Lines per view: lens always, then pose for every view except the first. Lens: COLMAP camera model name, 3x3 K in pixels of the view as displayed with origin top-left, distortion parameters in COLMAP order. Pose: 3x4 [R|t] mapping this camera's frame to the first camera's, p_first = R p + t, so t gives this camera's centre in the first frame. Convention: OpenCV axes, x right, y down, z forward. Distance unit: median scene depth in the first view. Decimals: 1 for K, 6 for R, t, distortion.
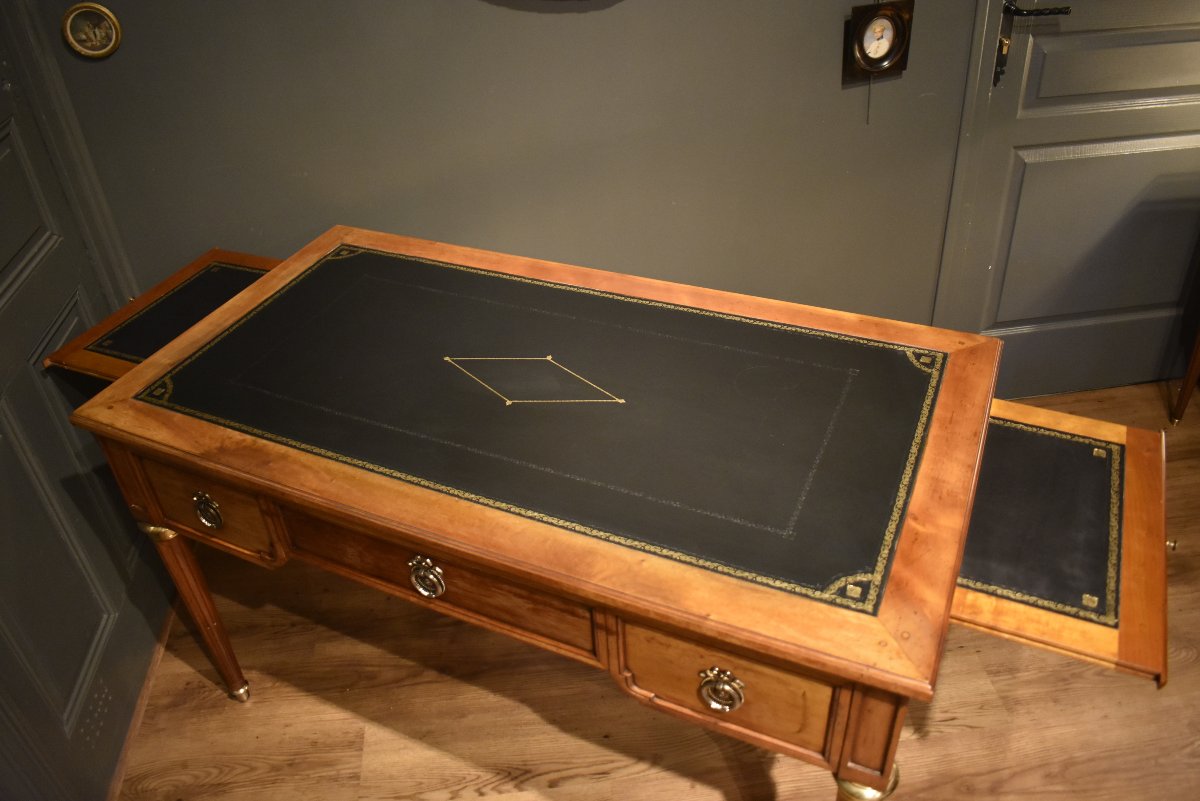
lens RADIAL K [[996.0, 0, 574.4], [0, 996.0, 359.7], [0, 0, 1]] dist [-0.103664, 0.028571]
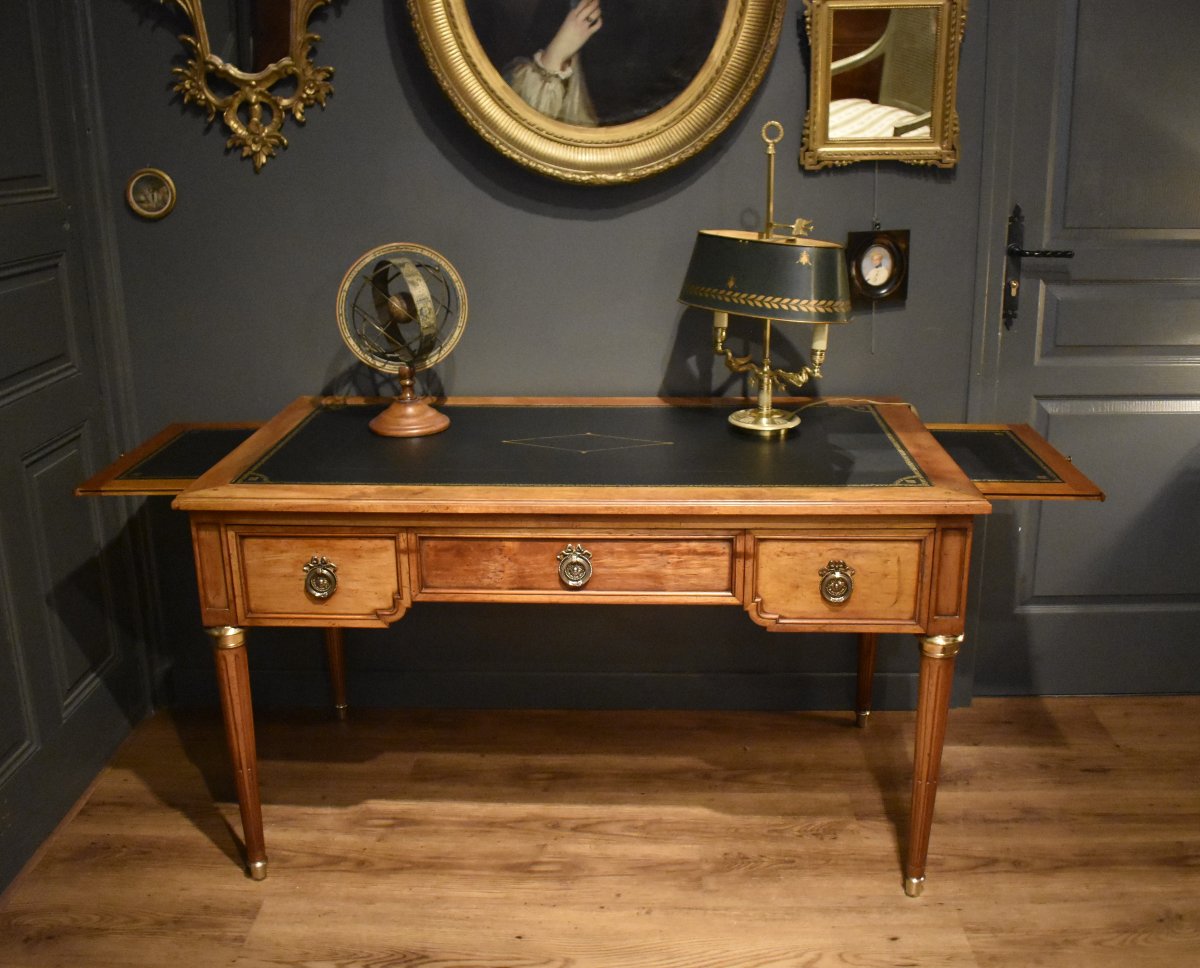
lens RADIAL K [[1246.7, 0, 600.8], [0, 1246.7, 417.4], [0, 0, 1]] dist [-0.084977, 0.000000]
pose [[0.990343, 0.087632, -0.107433, 0.191143], [-0.118425, 0.937623, -0.326862, 0.305948], [0.072088, 0.336428, 0.938946, -0.213964]]
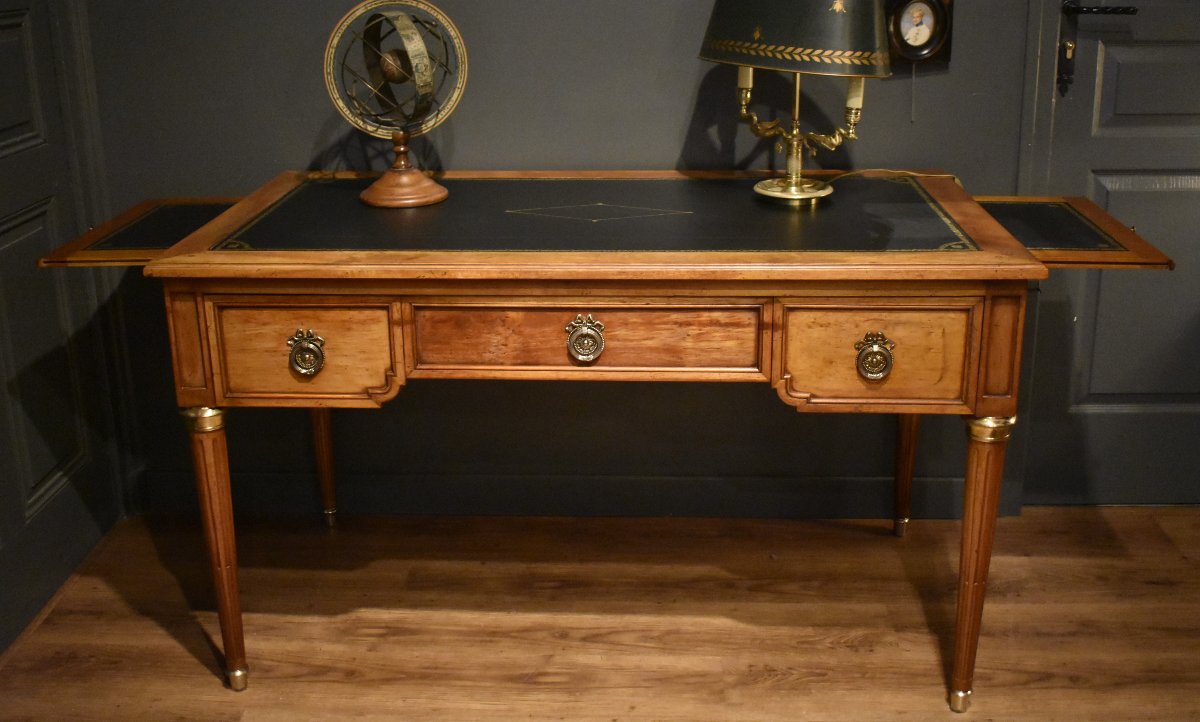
lens RADIAL K [[1339.2, 0, 577.2], [0, 1339.2, 263.7], [0, 0, 1]] dist [-0.067851, 0.000000]
pose [[0.987303, 0.088877, -0.131660, 0.191706], [-0.126544, 0.941060, -0.313676, 0.354229], [0.096021, 0.326354, 0.940358, -0.168910]]
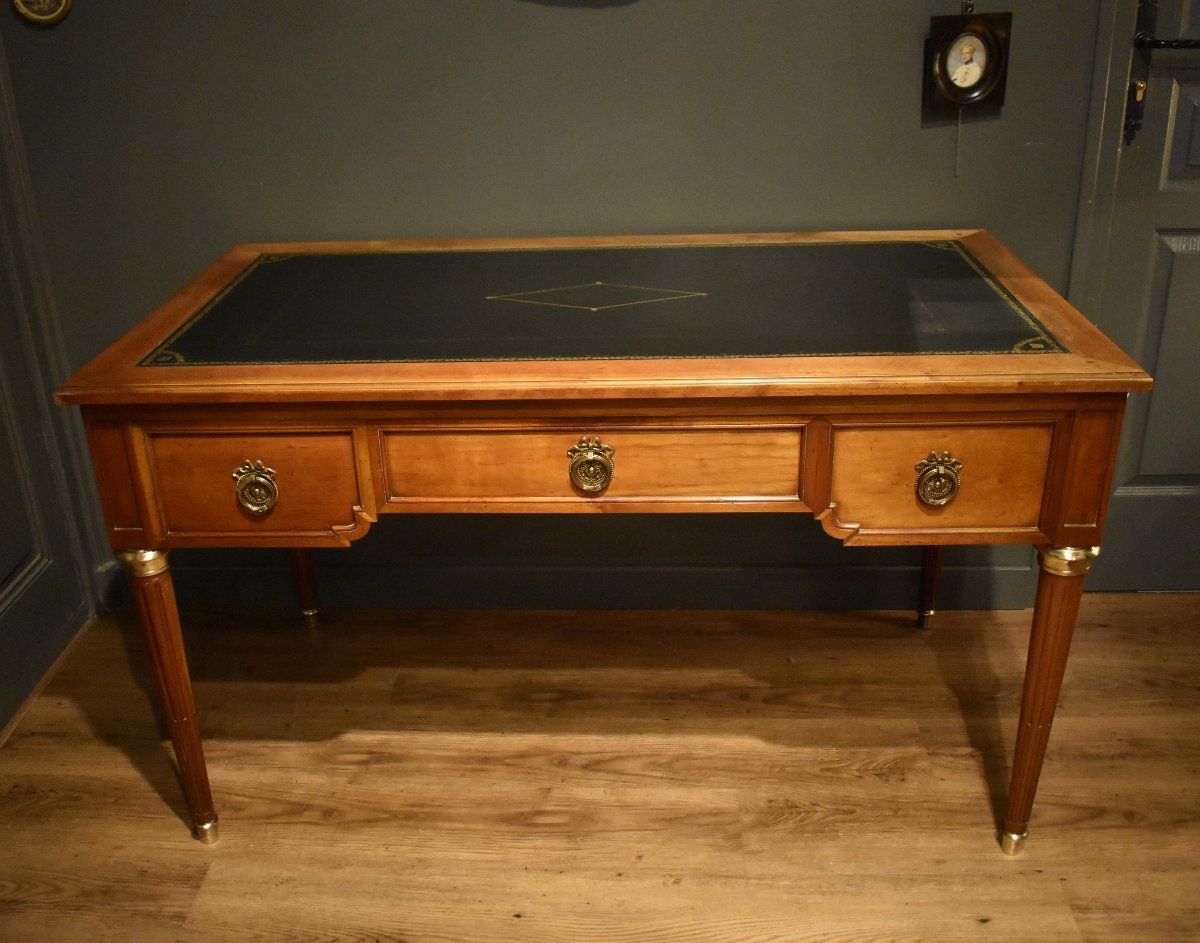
lens RADIAL K [[1220.9, 0, 558.3], [0, 1220.9, 443.6], [0, 0, 1]] dist [-0.087119, 0.000000]
pose [[0.986226, 0.093193, -0.136650, 0.156403], [-0.116251, 0.978239, -0.171857, 0.197499], [0.117660, 0.185375, 0.975598, 0.068404]]
